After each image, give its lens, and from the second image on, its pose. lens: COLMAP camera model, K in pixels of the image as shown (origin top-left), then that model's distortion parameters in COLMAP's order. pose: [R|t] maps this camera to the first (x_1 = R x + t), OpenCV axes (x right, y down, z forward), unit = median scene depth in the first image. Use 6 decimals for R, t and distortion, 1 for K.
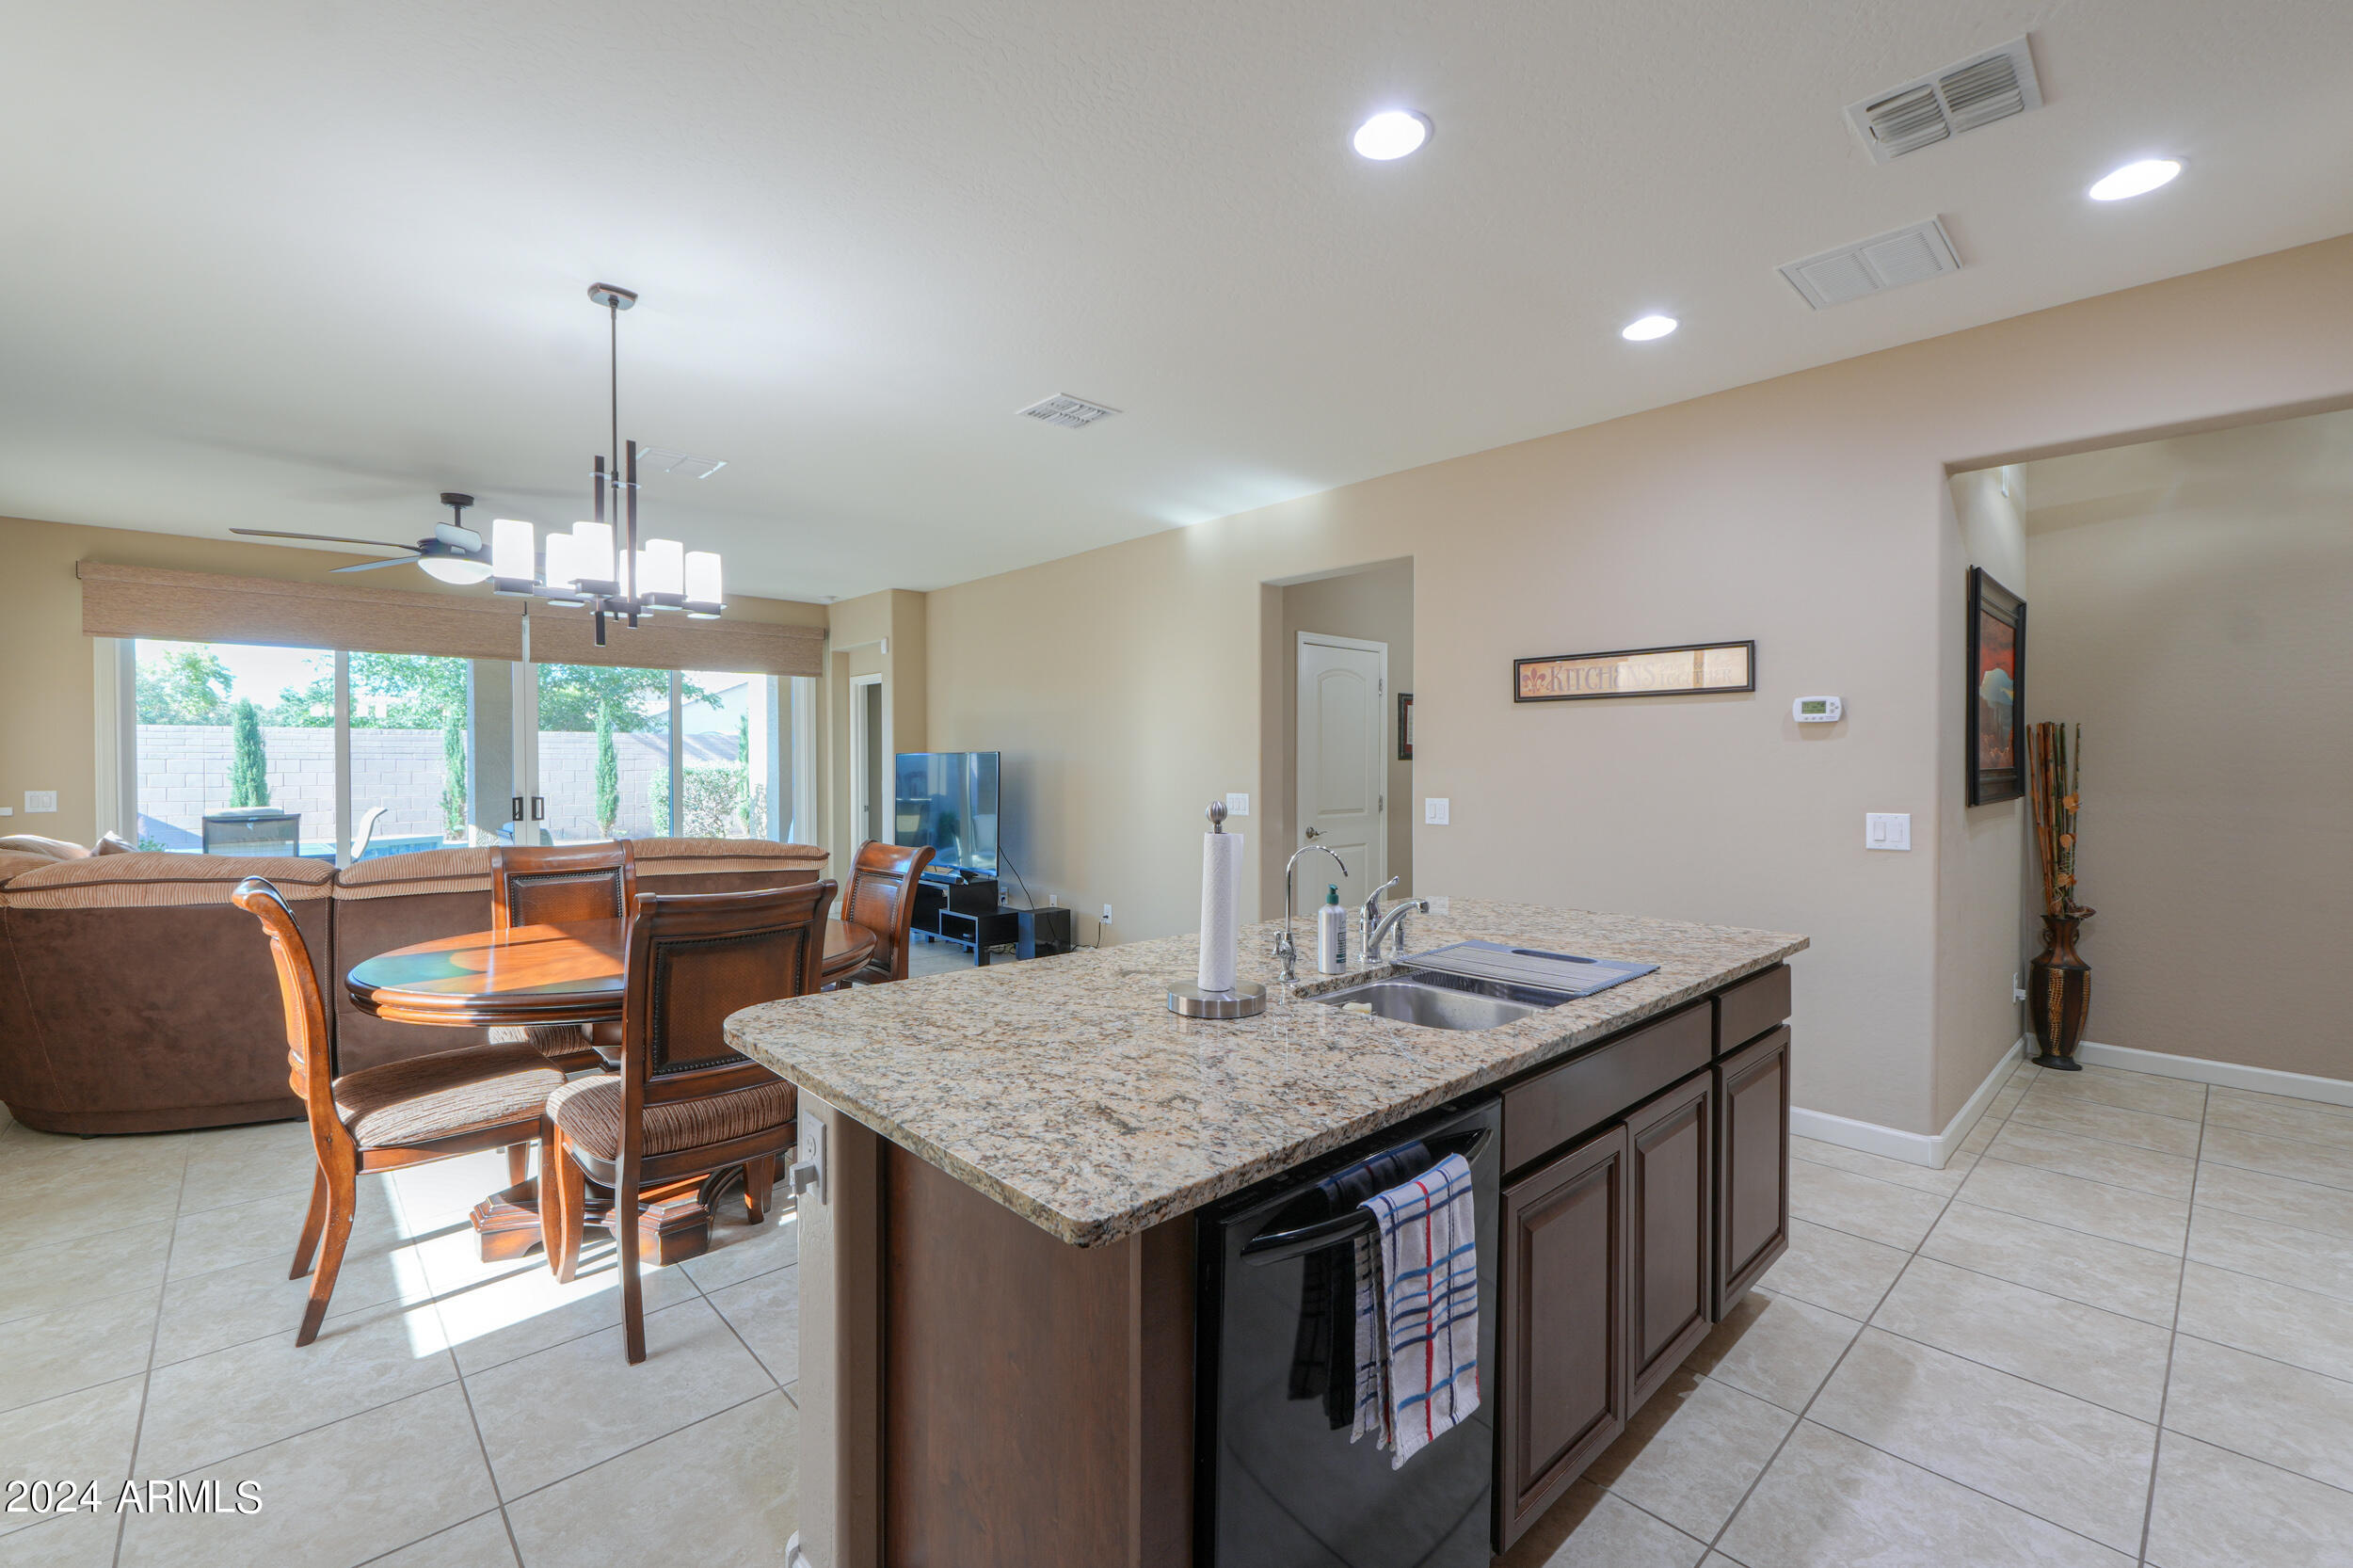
lens RADIAL K [[992.3, 0, 1184.6], [0, 992.3, 777.1], [0, 0, 1]] dist [-0.004618, -0.000188]
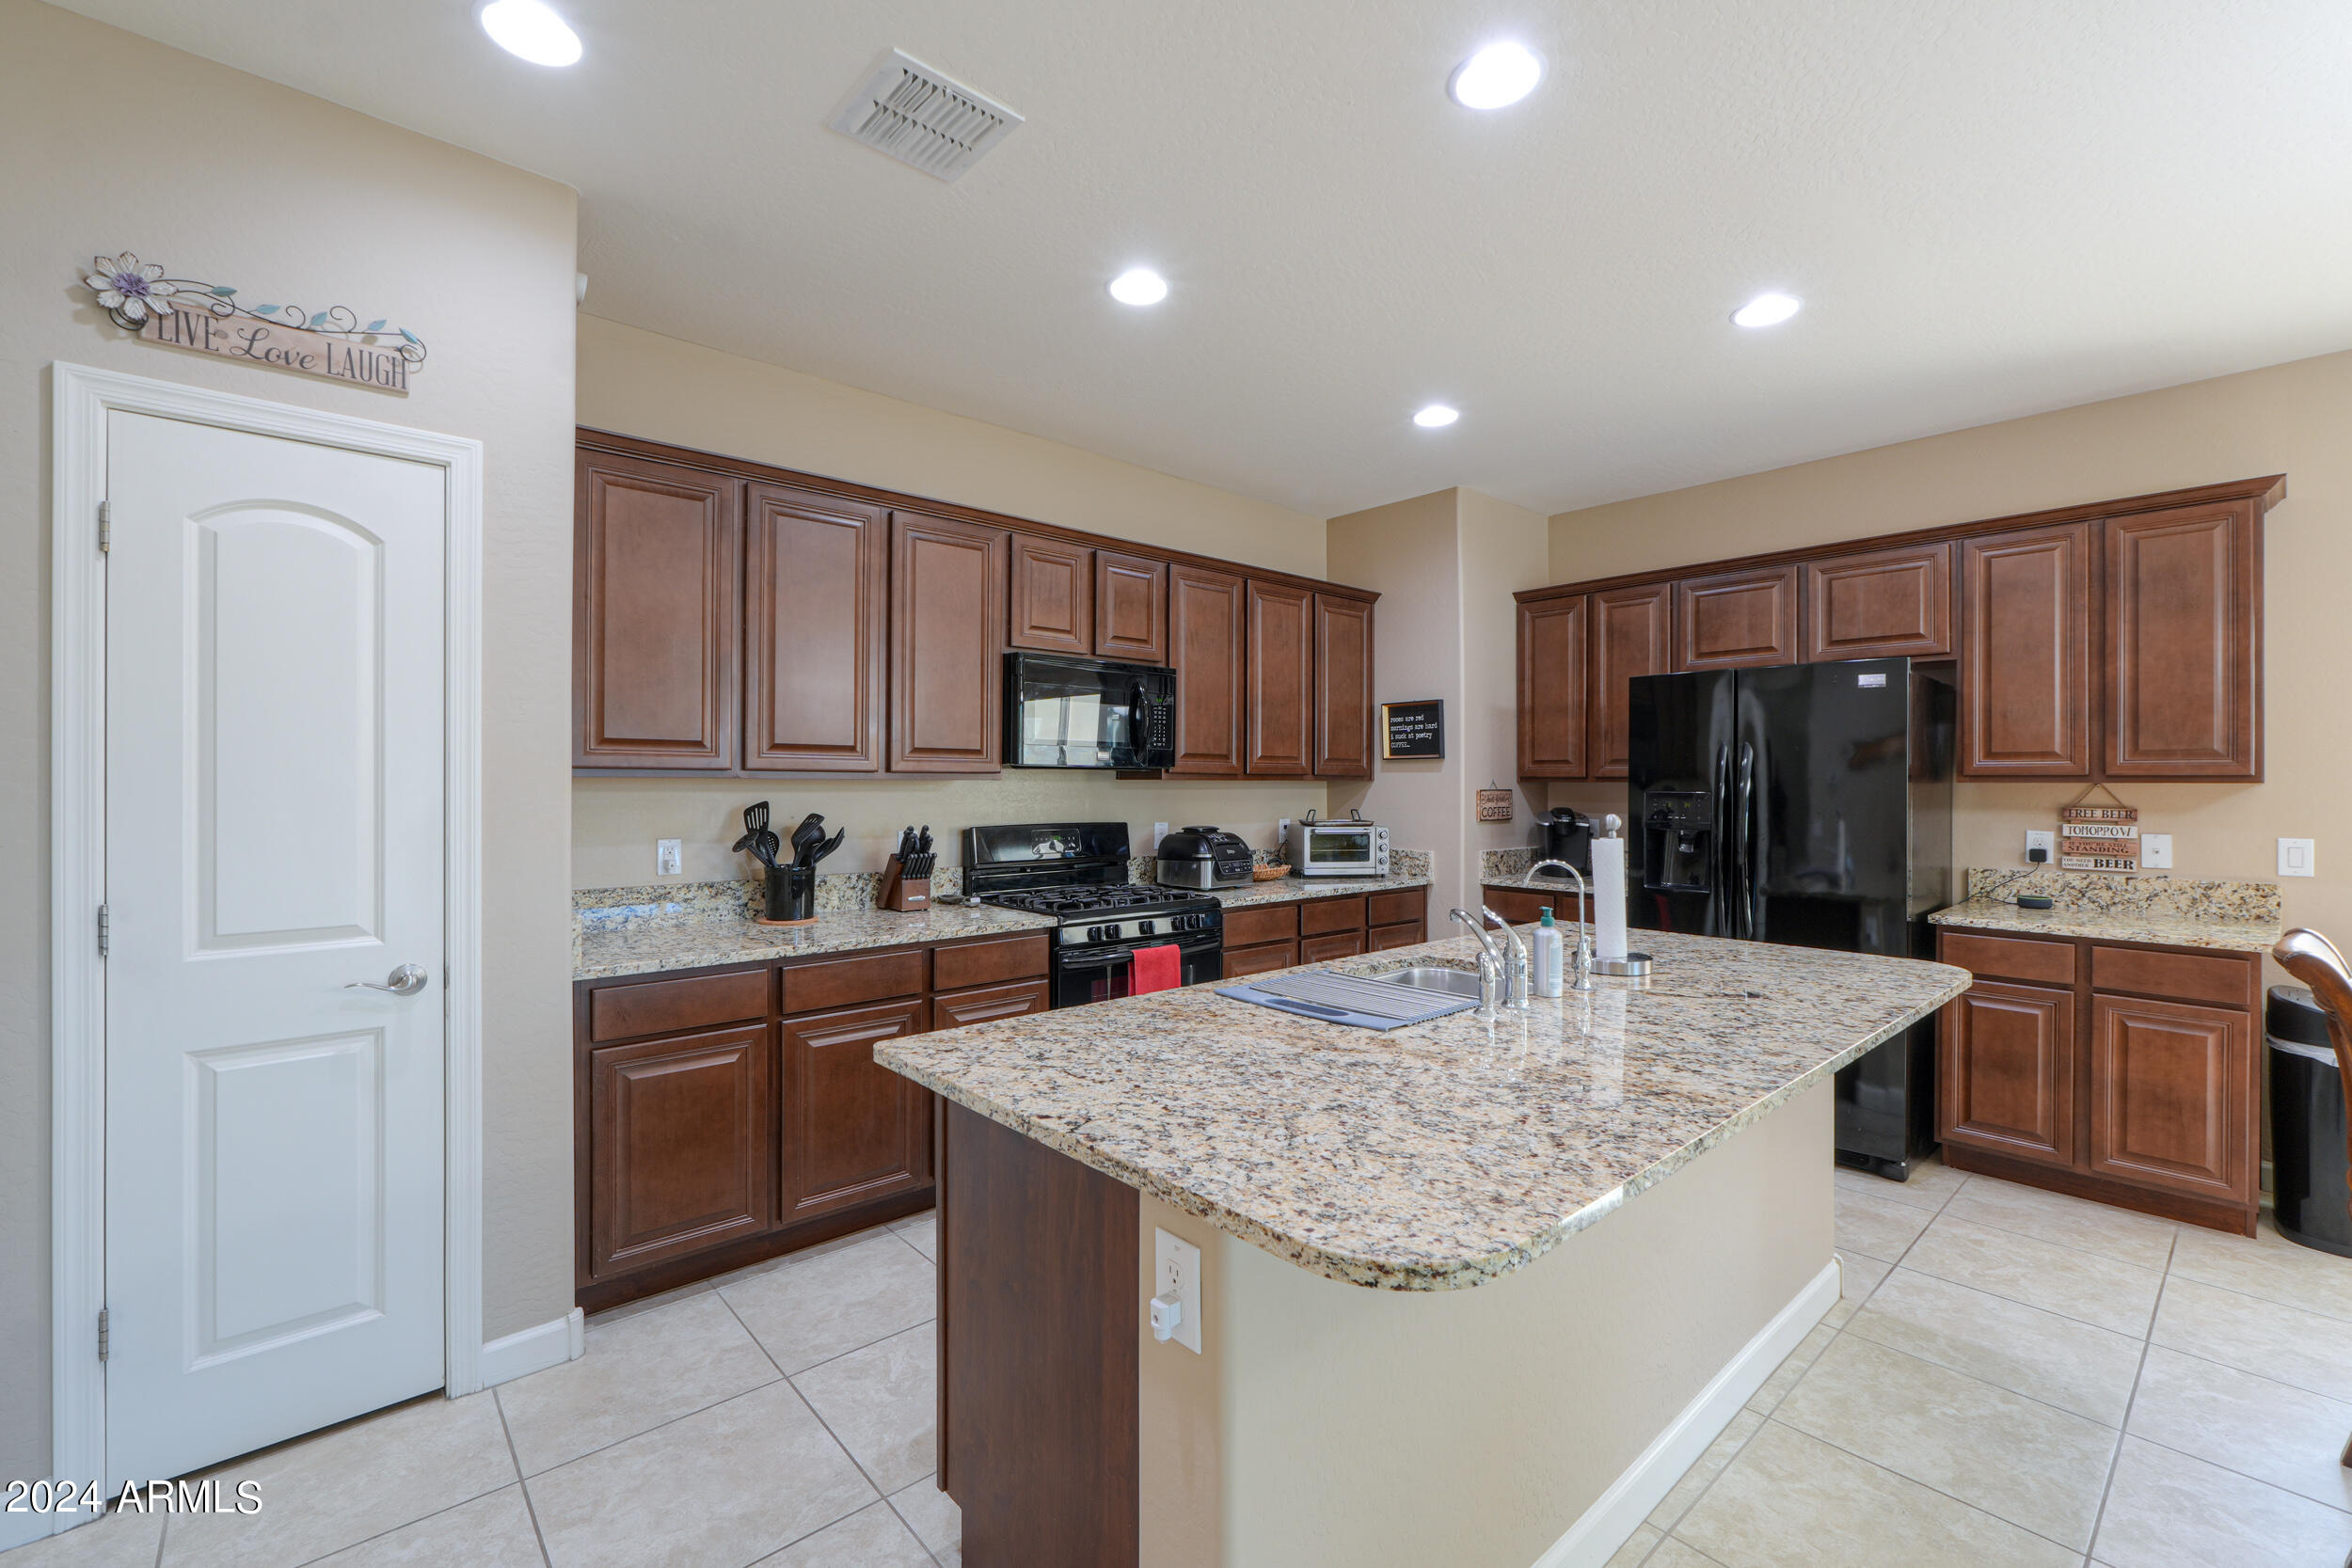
lens RADIAL K [[991.8, 0, 1186.6], [0, 991.8, 780.4], [0, 0, 1]] dist [-0.004618, -0.000188]
pose [[-0.999837, -0.000617, 0.018029, 0.179171], [-0.000350, 0.999890, 0.014835, -0.012883], [-0.018036, 0.014826, -0.999727, 0.718508]]
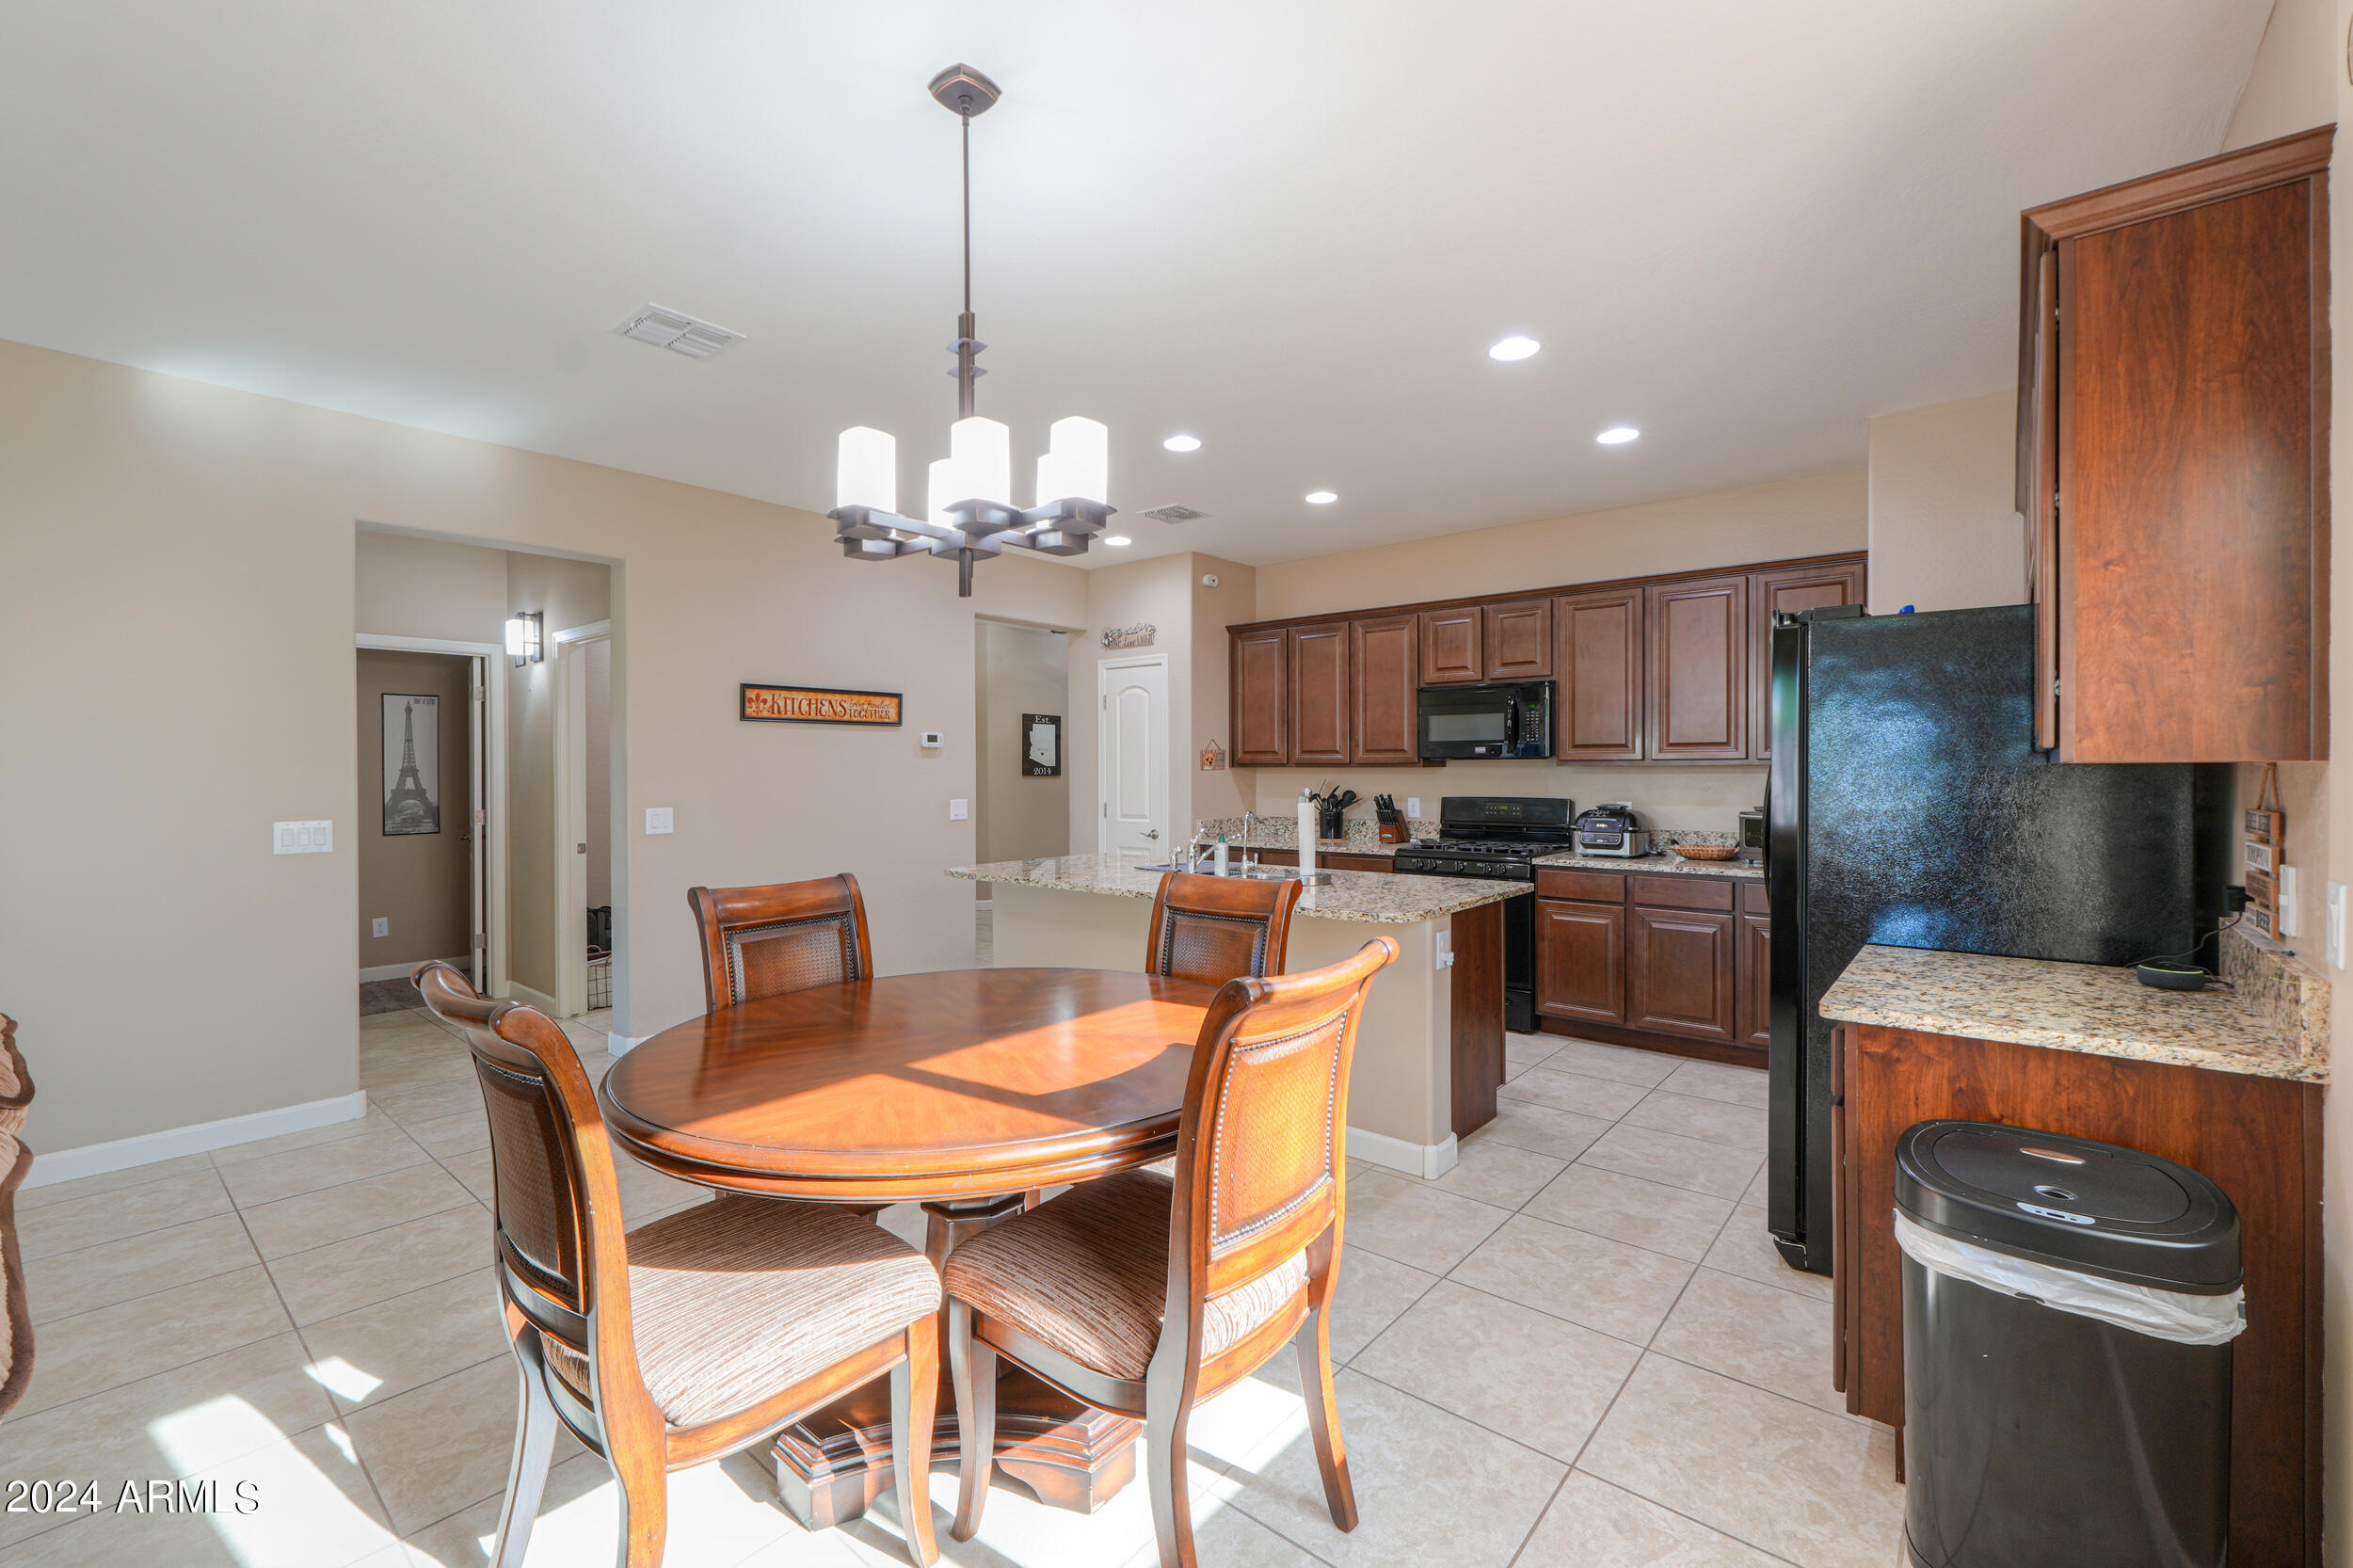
lens RADIAL K [[992.3, 0, 1171.7], [0, 992.3, 769.4], [0, 0, 1]] dist [-0.004618, -0.000188]
pose [[-0.124147, -0.001730, 0.992262, -0.646741], [0.017303, 0.999843, 0.003908, -0.010442], [-0.992113, 0.017654, -0.124097, 0.481658]]
